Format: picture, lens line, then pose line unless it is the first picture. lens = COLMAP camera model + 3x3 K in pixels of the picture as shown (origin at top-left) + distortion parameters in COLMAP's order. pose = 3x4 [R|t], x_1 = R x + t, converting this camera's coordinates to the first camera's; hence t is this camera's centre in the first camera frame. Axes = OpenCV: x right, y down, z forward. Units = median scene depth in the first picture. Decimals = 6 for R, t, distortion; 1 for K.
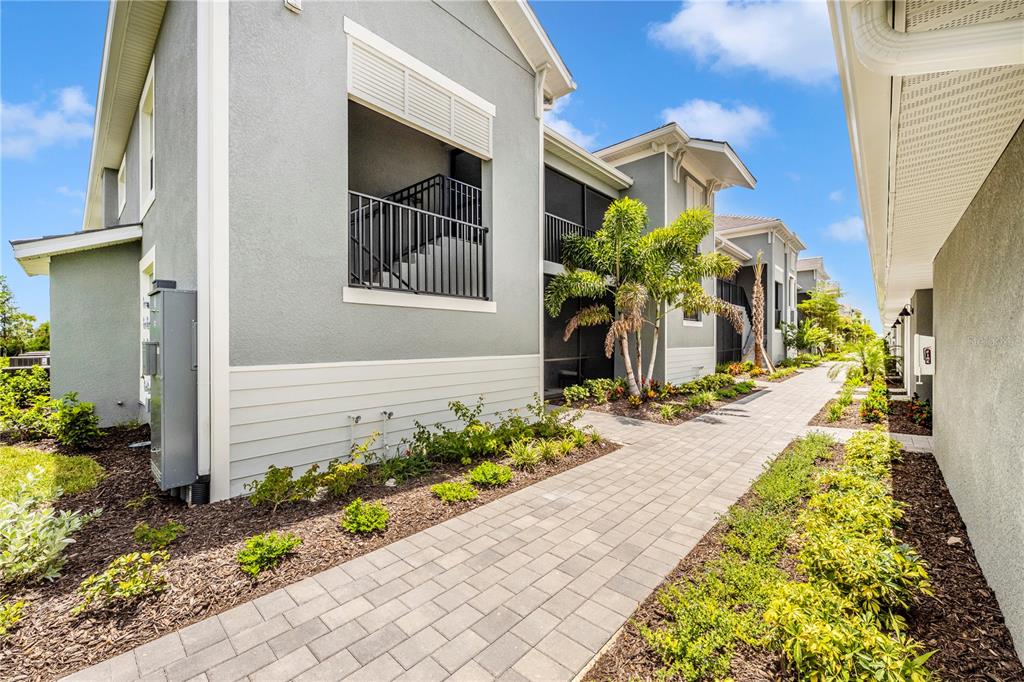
lens RADIAL K [[414.9, 0, 507.2], [0, 414.9, 342.3], [0, 0, 1]] dist [-0.002015, -0.000596]
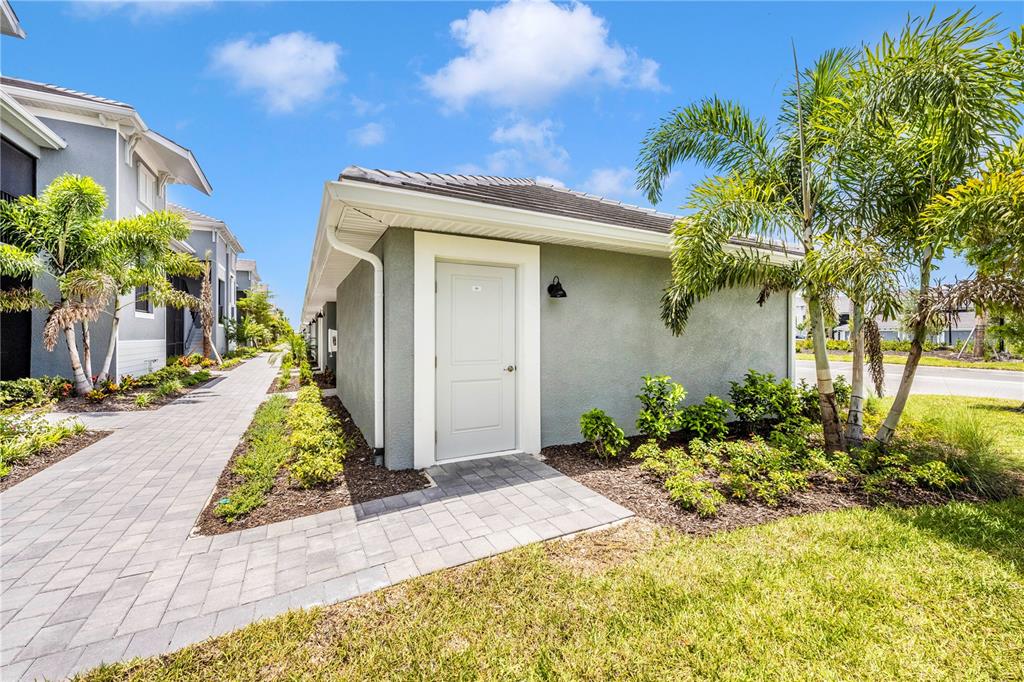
lens RADIAL K [[414.9, 0, 507.2], [0, 414.9, 342.3], [0, 0, 1]] dist [-0.002015, -0.000596]
pose [[0.358153, -0.012396, 0.933580, -0.167049], [0.001324, 0.999918, 0.012770, 0.007540], [-0.933662, -0.003338, 0.358140, -0.146412]]
